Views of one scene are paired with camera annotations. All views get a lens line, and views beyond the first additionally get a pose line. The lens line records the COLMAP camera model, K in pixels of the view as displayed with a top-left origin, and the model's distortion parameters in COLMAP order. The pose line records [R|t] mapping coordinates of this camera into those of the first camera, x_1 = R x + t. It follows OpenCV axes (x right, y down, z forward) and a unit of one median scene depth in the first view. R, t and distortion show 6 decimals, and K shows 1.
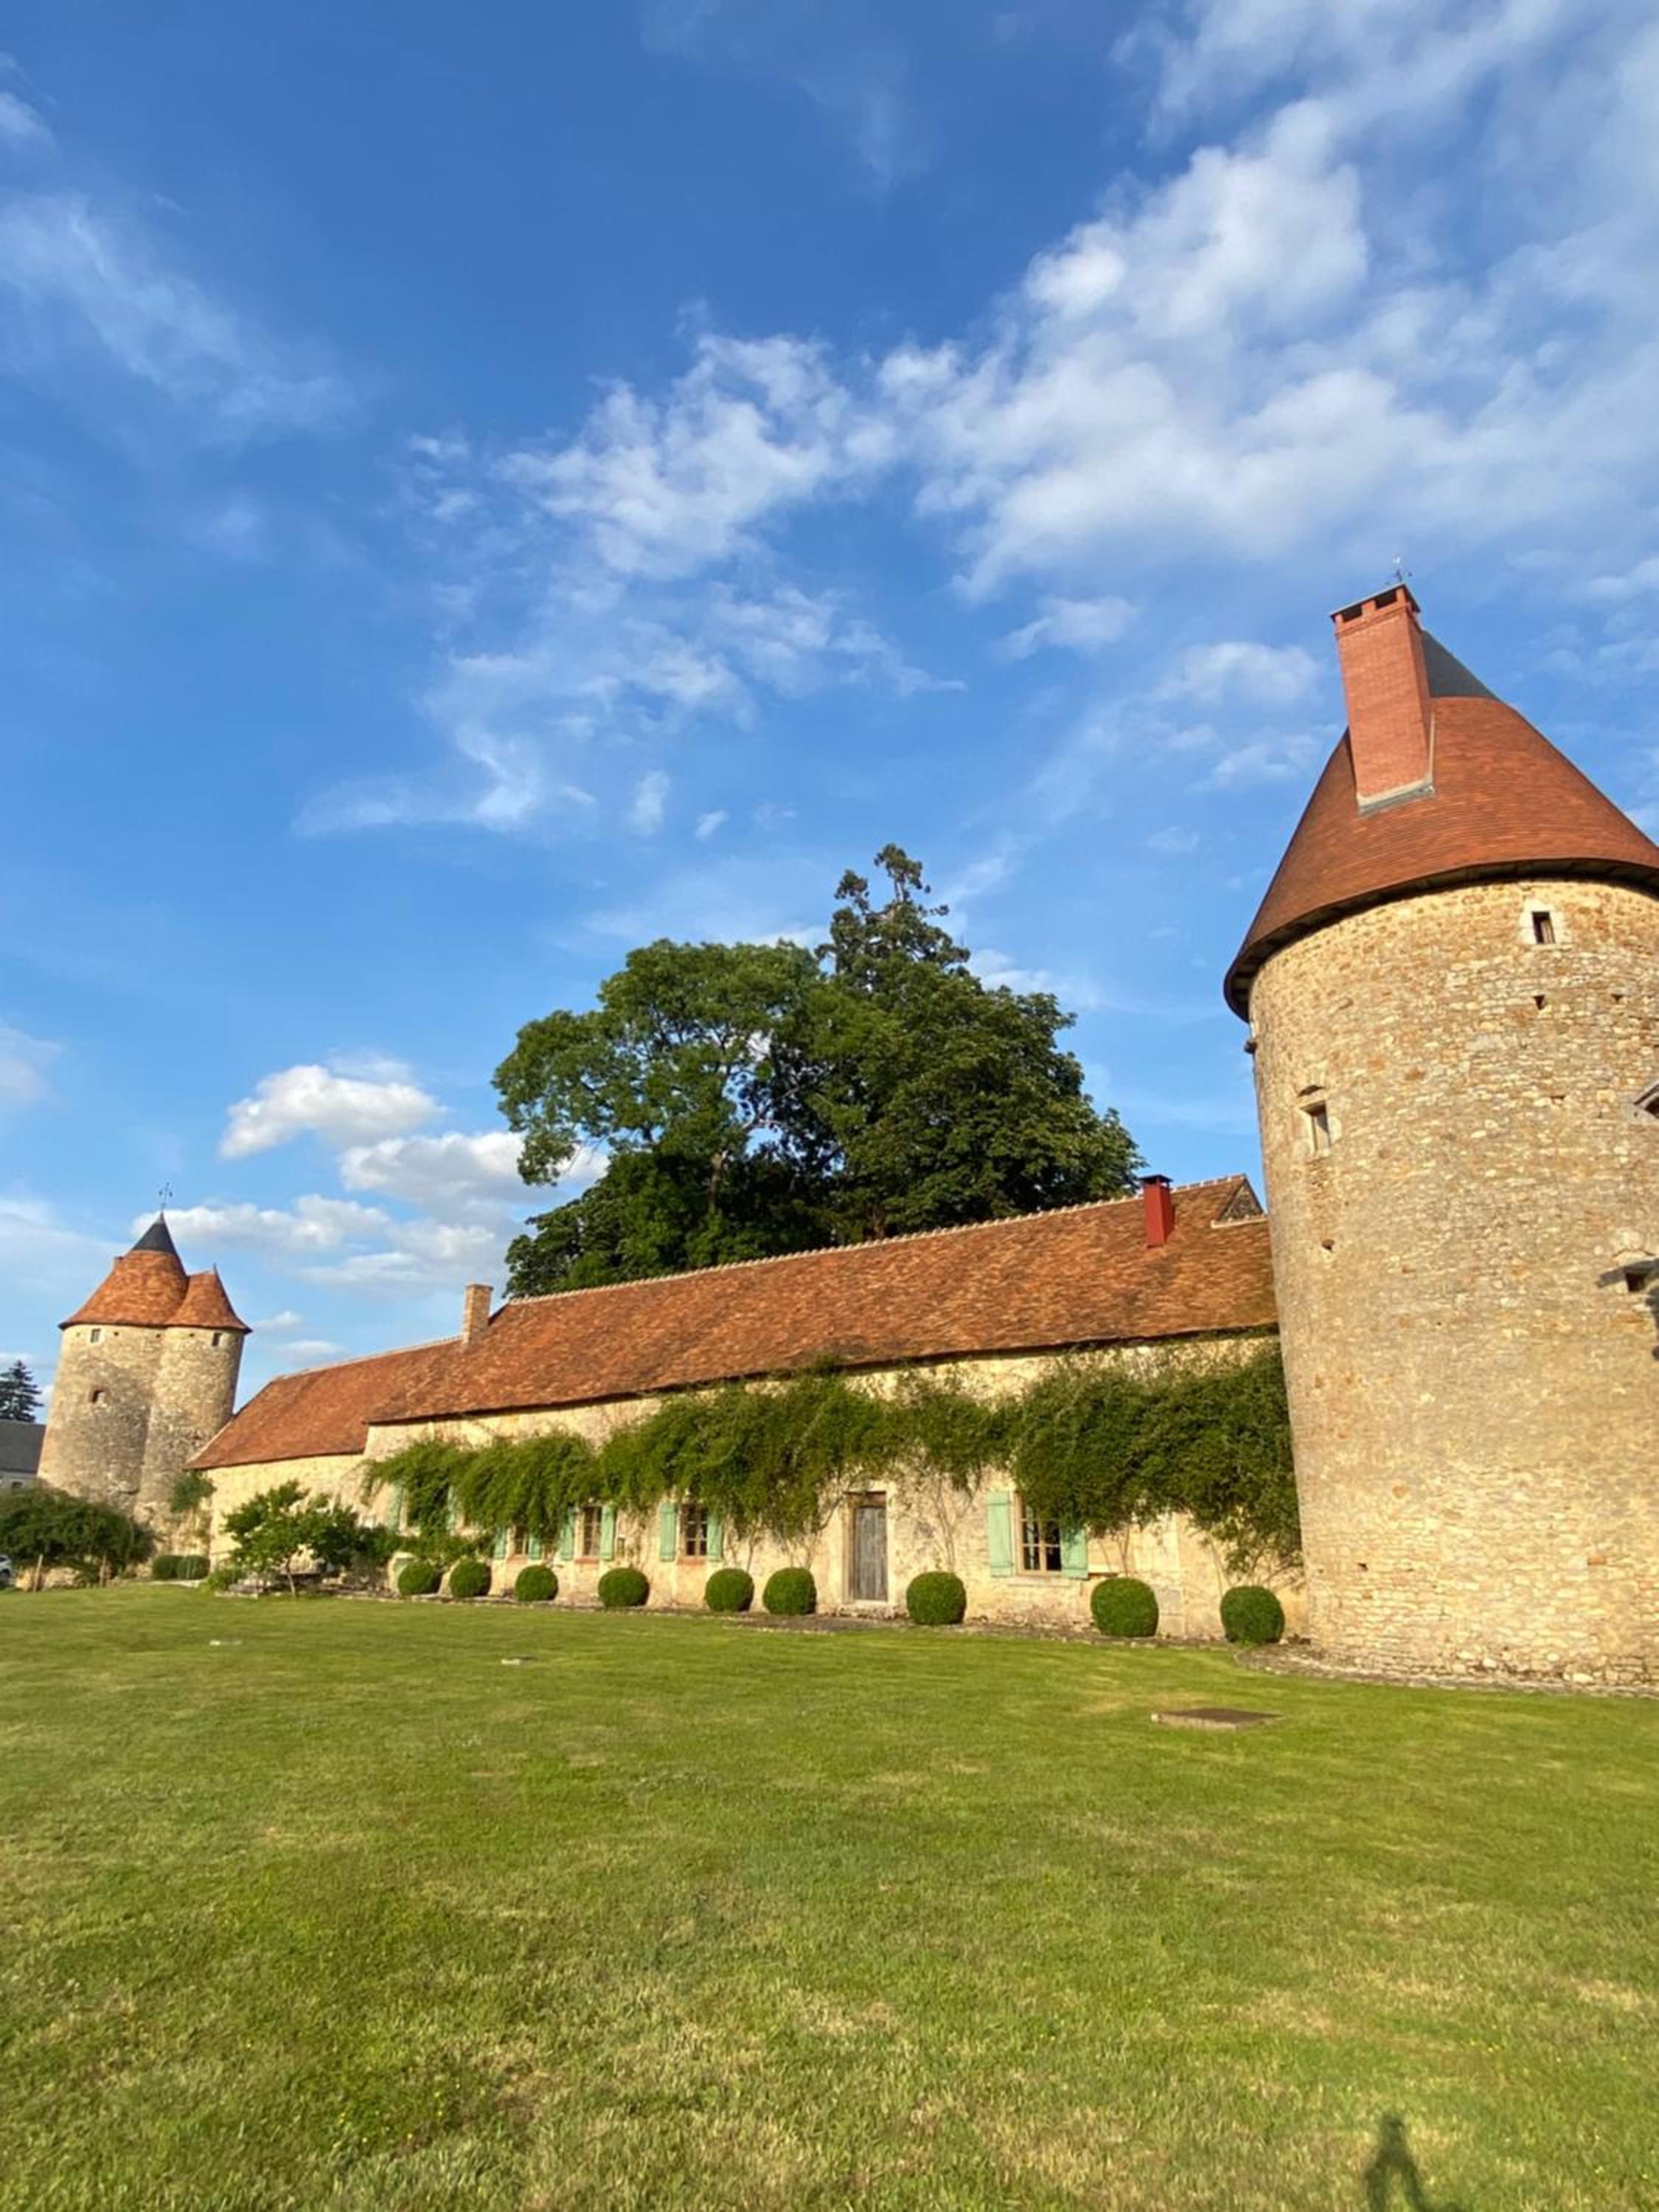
lens RADIAL K [[1390.4, 0, 884.8], [0, 1390.4, 1104.1], [0, 0, 1]] dist [0.074637, -0.102068]
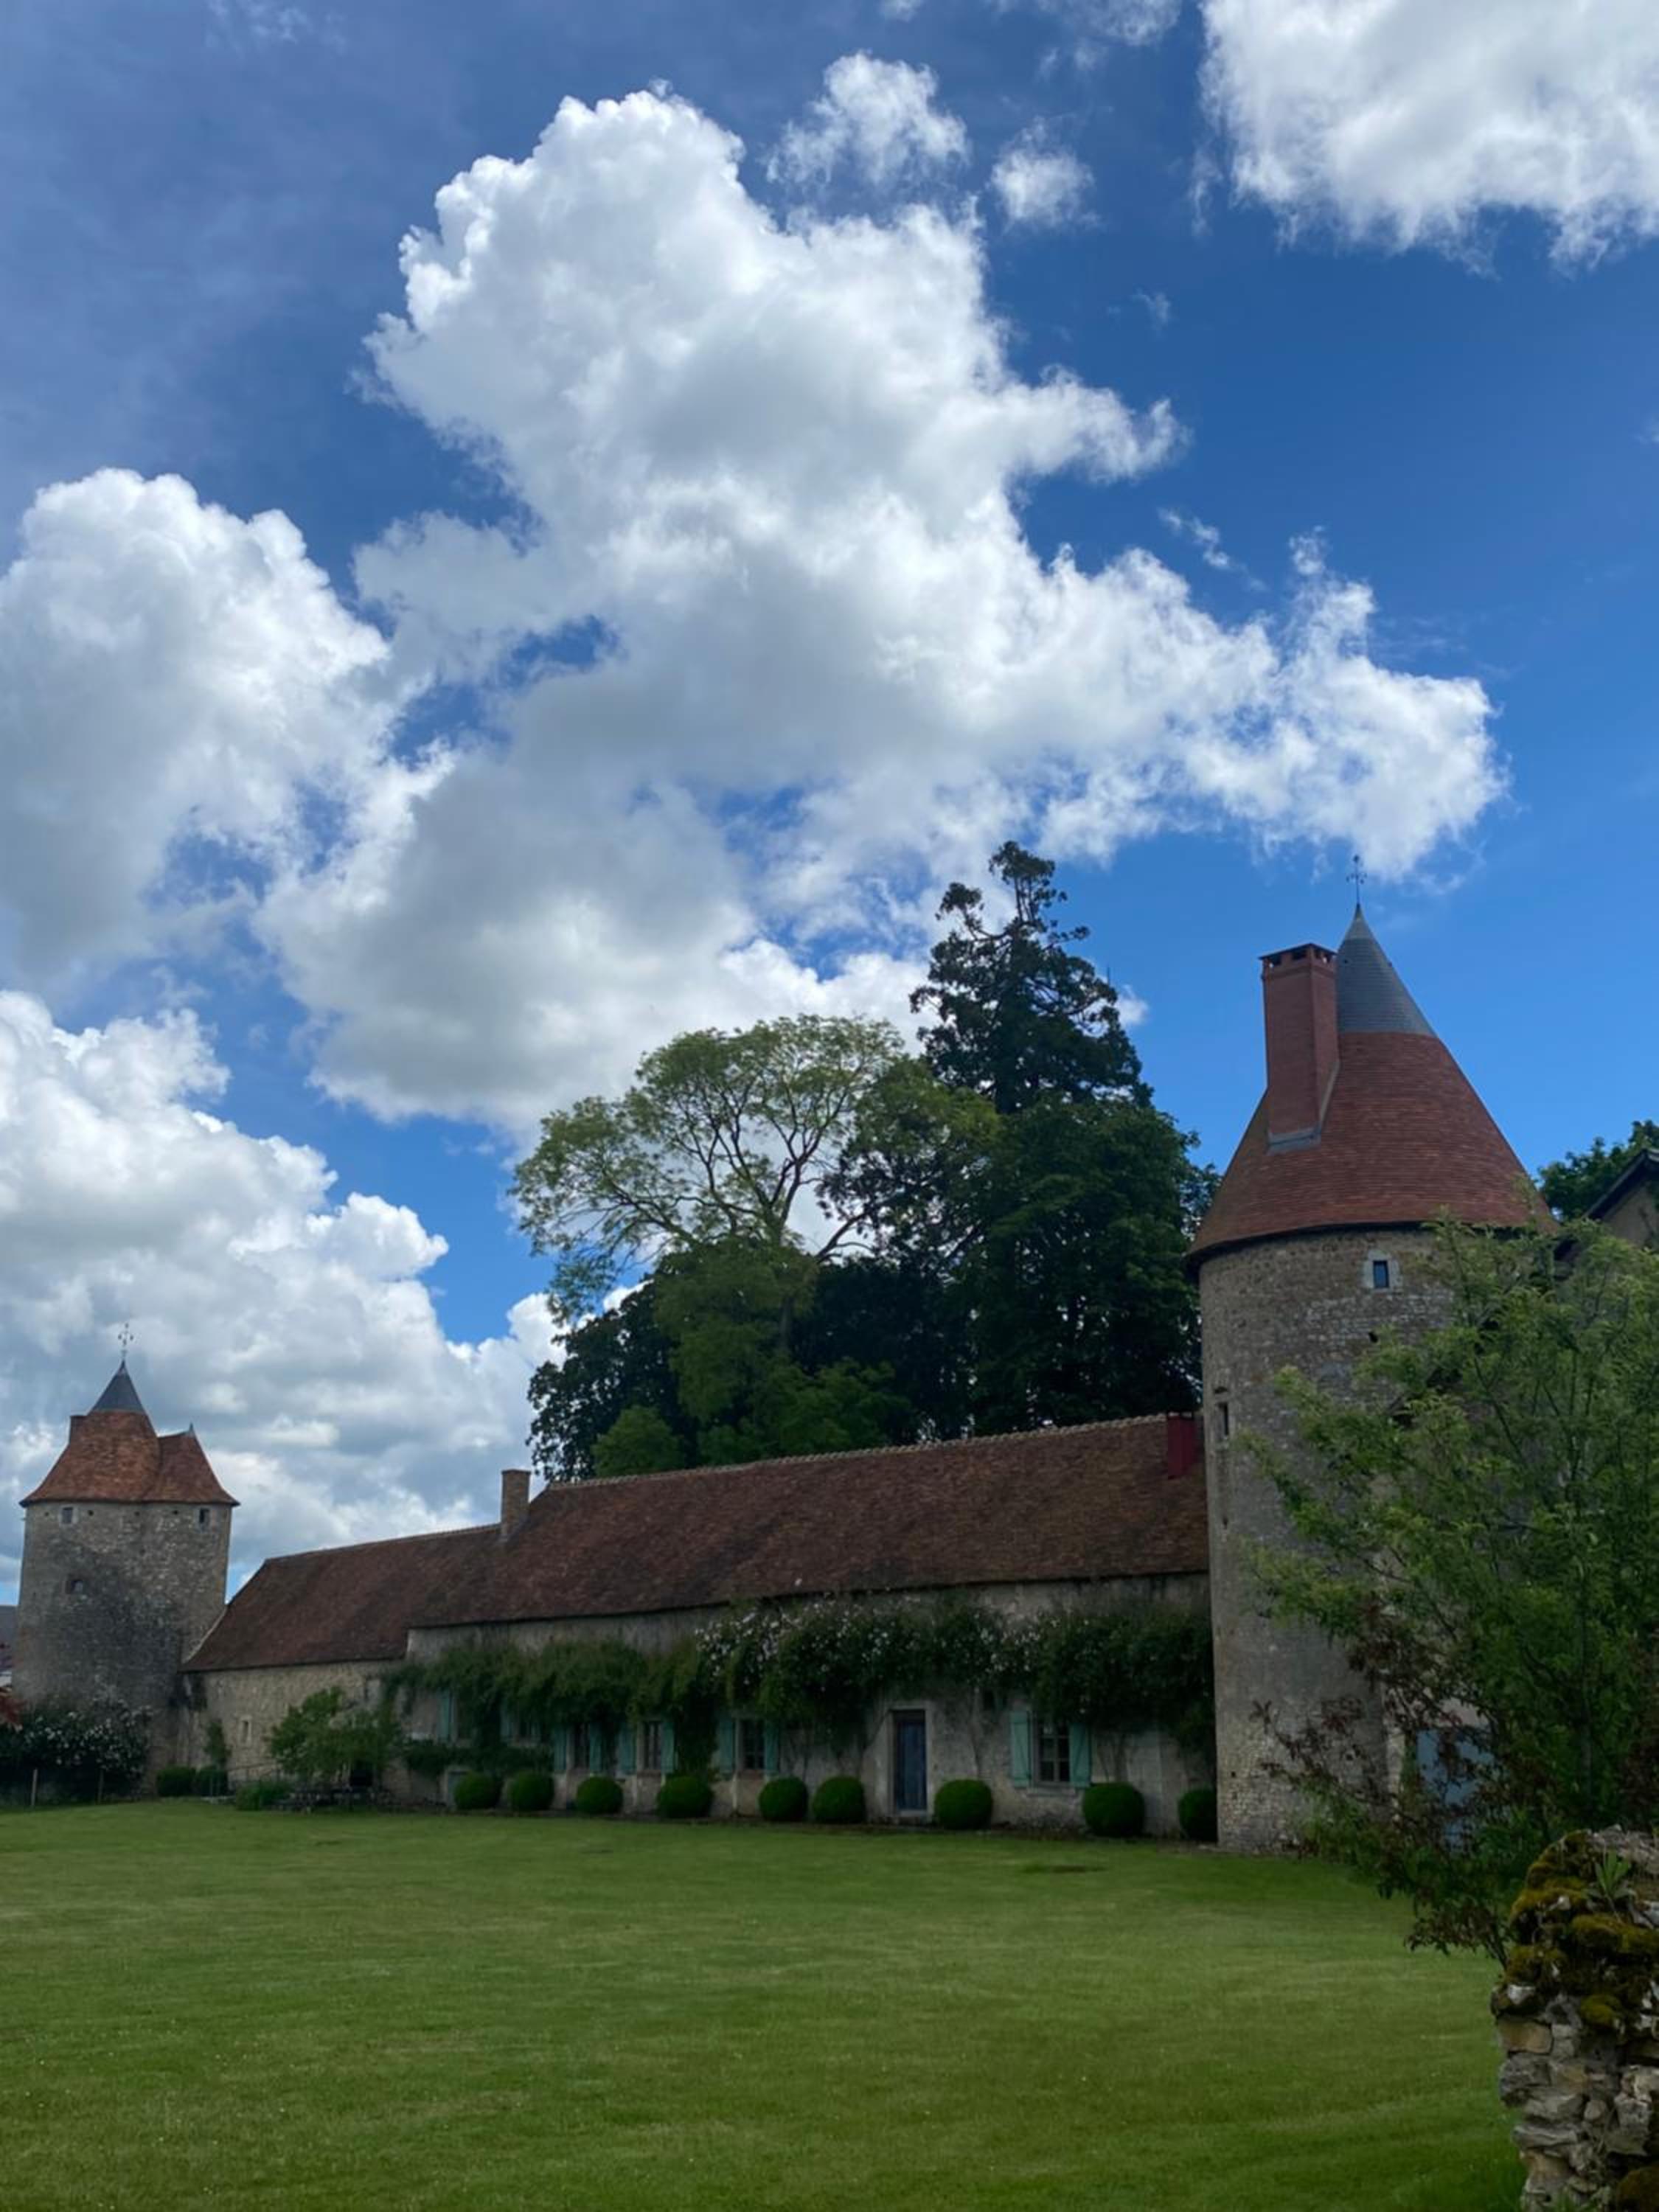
lens RADIAL K [[2585.5, 0, 830.8], [0, 2585.5, 1197.9], [0, 0, 1]] dist [0.185696, -0.603947]
pose [[0.991355, -0.023907, -0.129007, 0.155533], [0.035376, 0.995549, 0.087357, -0.226052], [0.126345, -0.091165, 0.987788, -0.734641]]
